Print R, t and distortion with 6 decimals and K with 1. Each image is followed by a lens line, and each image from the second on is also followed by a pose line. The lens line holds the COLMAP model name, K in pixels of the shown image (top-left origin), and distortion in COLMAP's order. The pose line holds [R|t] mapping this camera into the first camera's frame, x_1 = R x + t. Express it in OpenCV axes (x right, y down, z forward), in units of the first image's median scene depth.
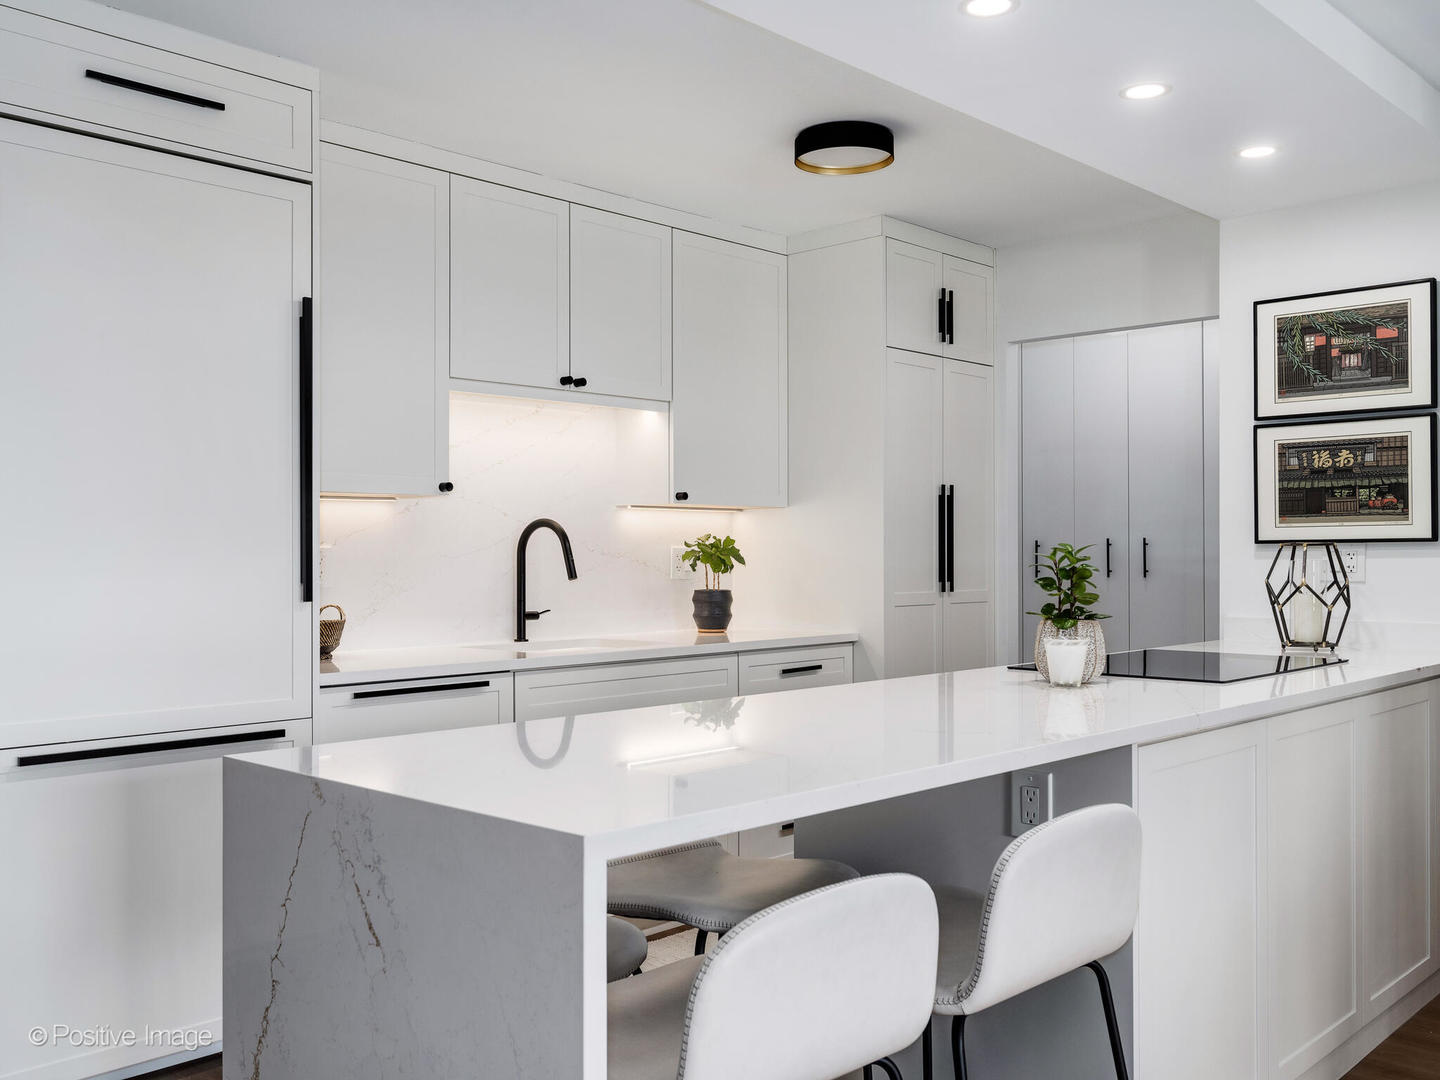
lens RADIAL K [[1295.8, 0, 720.9], [0, 1295.8, 543.3], [0, 0, 1]] dist [0.002565, -0.016532]
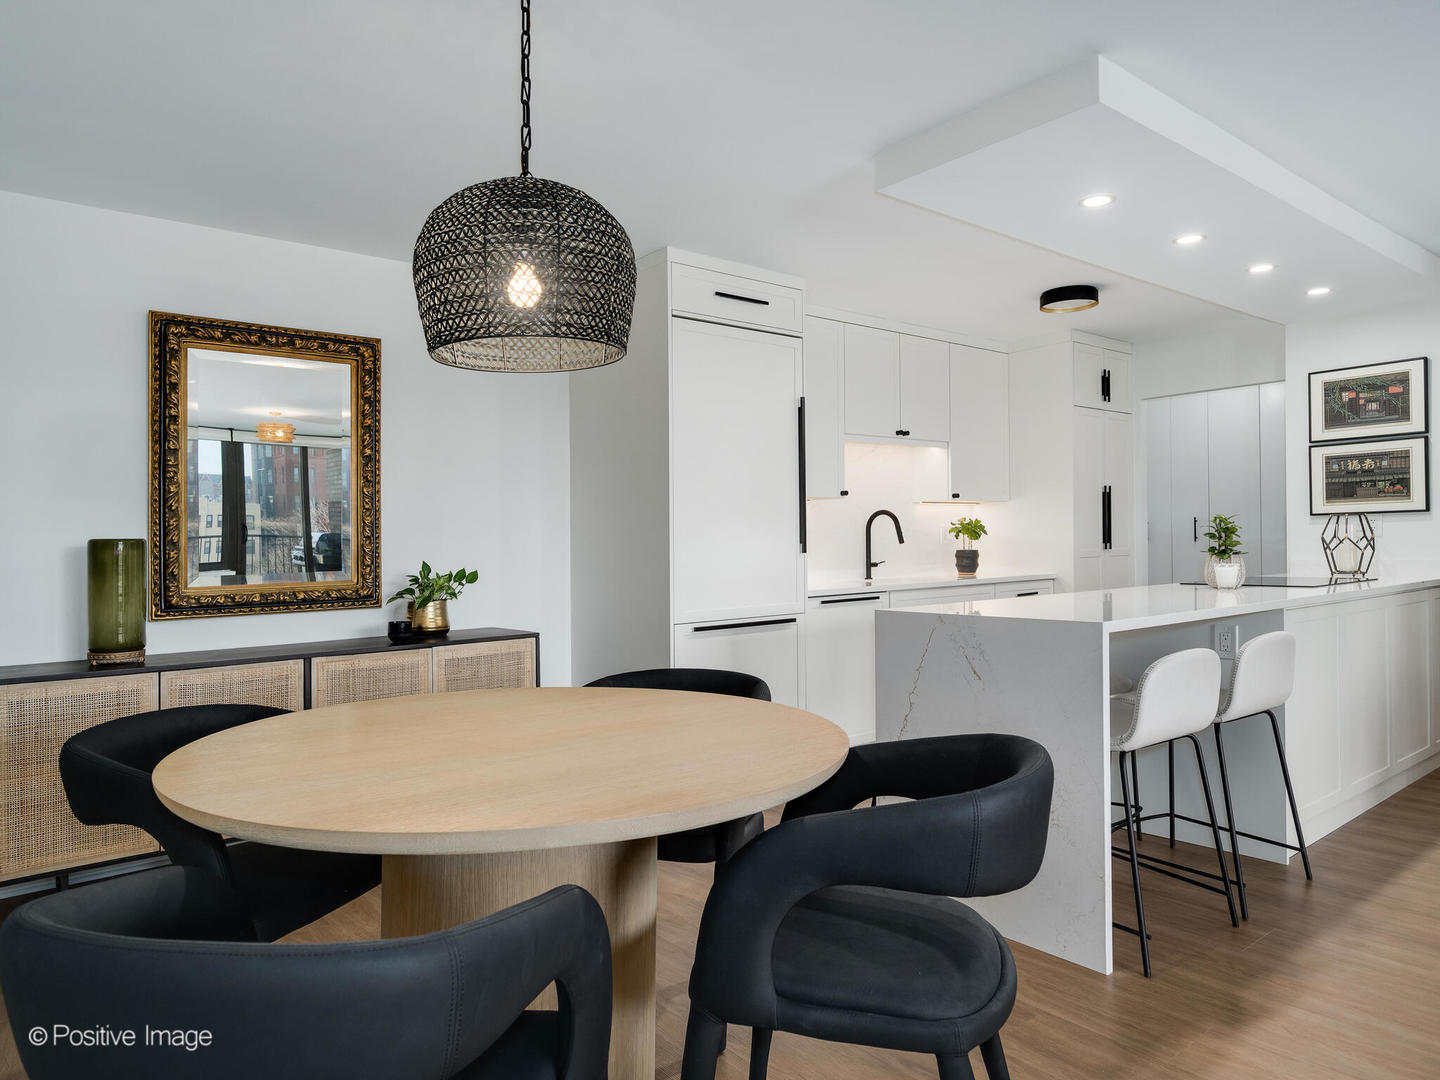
lens RADIAL K [[906.1, 0, 728.0], [0, 906.1, 551.6], [0, 0, 1]] dist [-0.001873, -0.002476]
pose [[0.991381, -0.015190, -0.130128, -0.196682], [0.017734, 0.999673, 0.018410, 0.012271], [0.129806, -0.020559, 0.991326, -0.285110]]
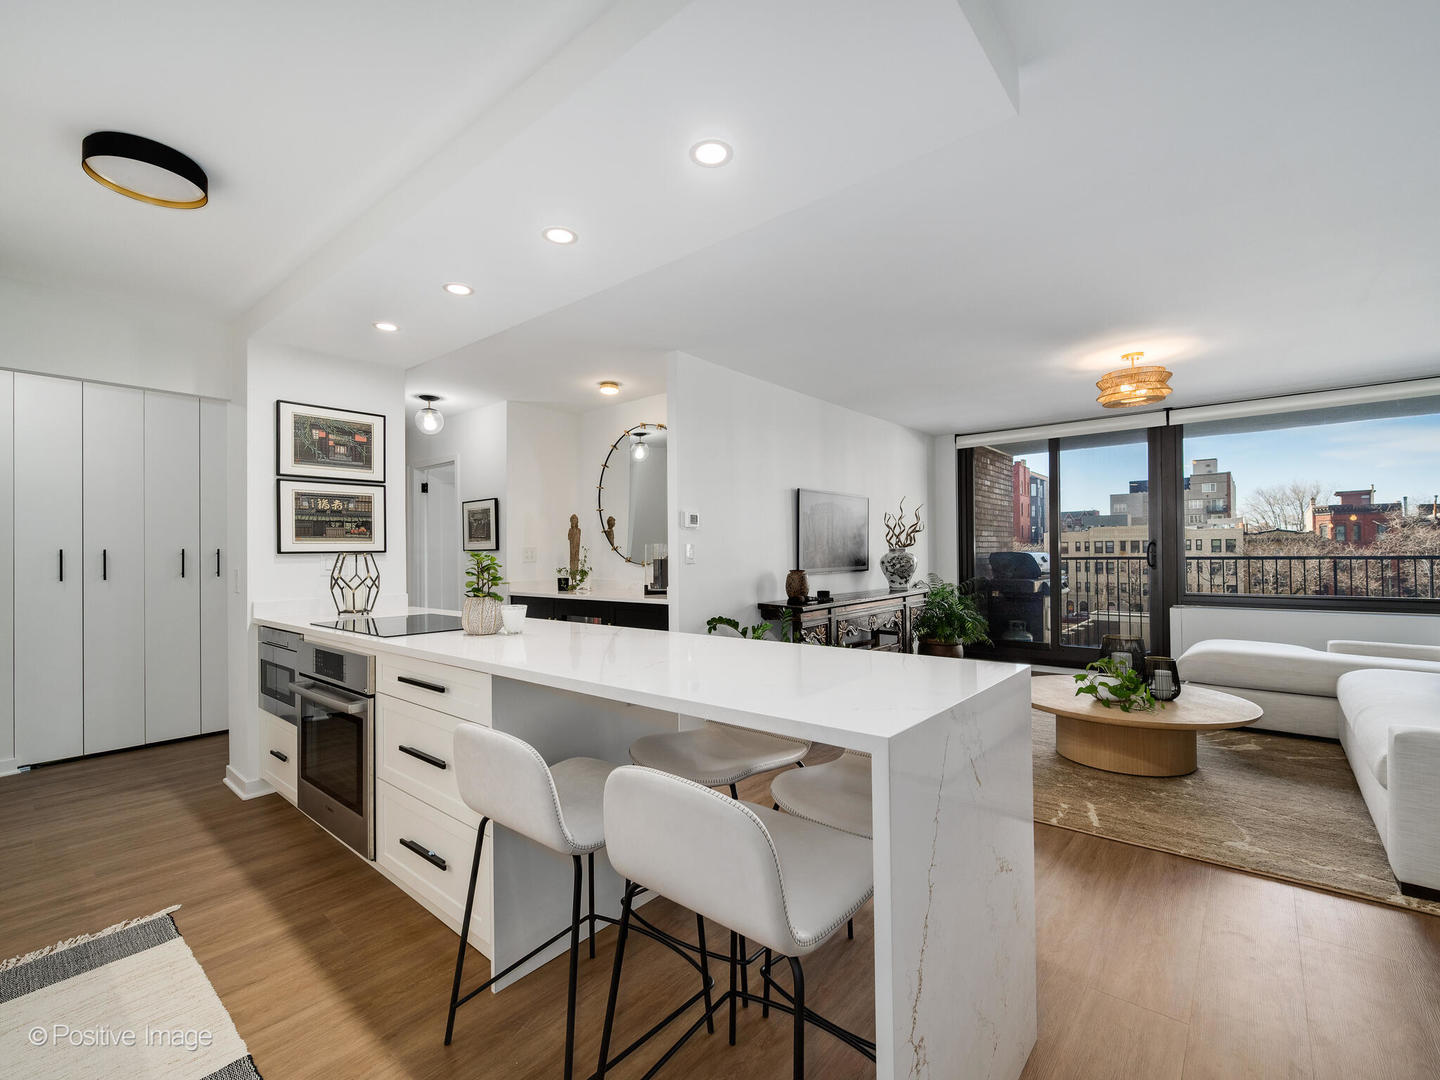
lens RADIAL K [[644.1, 0, 719.3], [0, 644.1, 544.0], [0, 0, 1]] dist [0.001792, 0.000232]
pose [[-0.063665, 0.017389, 0.997820, -0.416885], [0.002324, 0.999848, -0.017276, 0.004003], [-0.997969, 0.001220, -0.063695, 0.529608]]
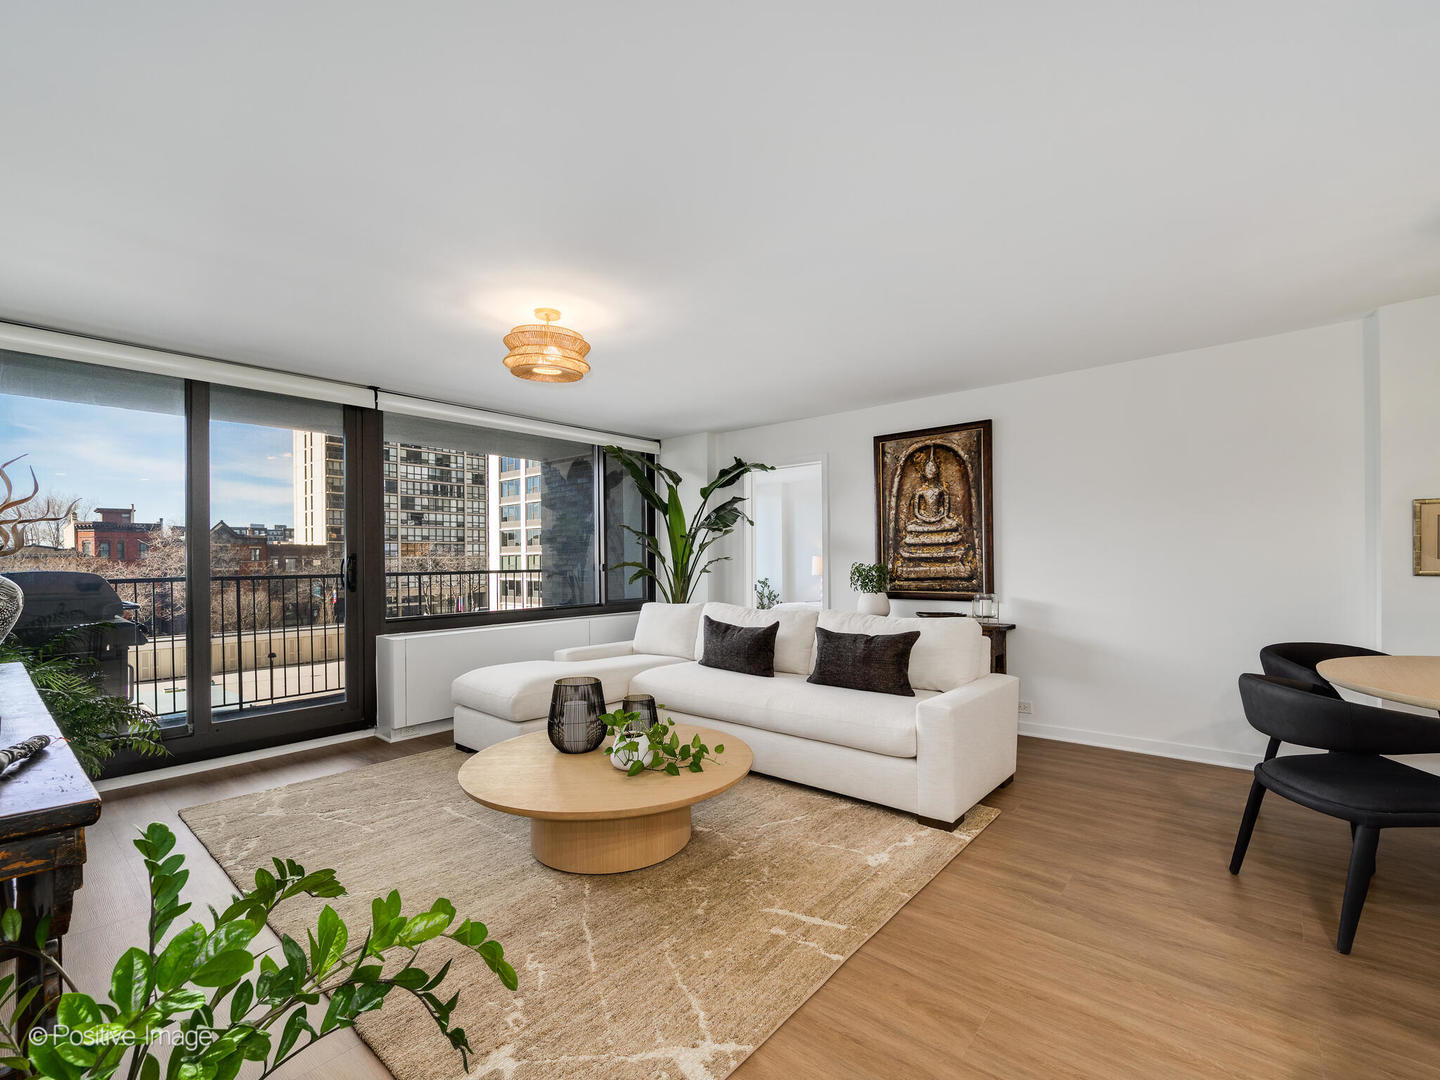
lens RADIAL K [[644.1, 0, 726.5], [0, 644.1, 555.3], [0, 0, 1]] dist [0.001792, 0.000232]
pose [[-0.998260, 0.012015, -0.057727, 0.362124], [0.012776, 0.999836, -0.012837, -0.002389], [0.057564, -0.013553, -0.998250, 0.603811]]
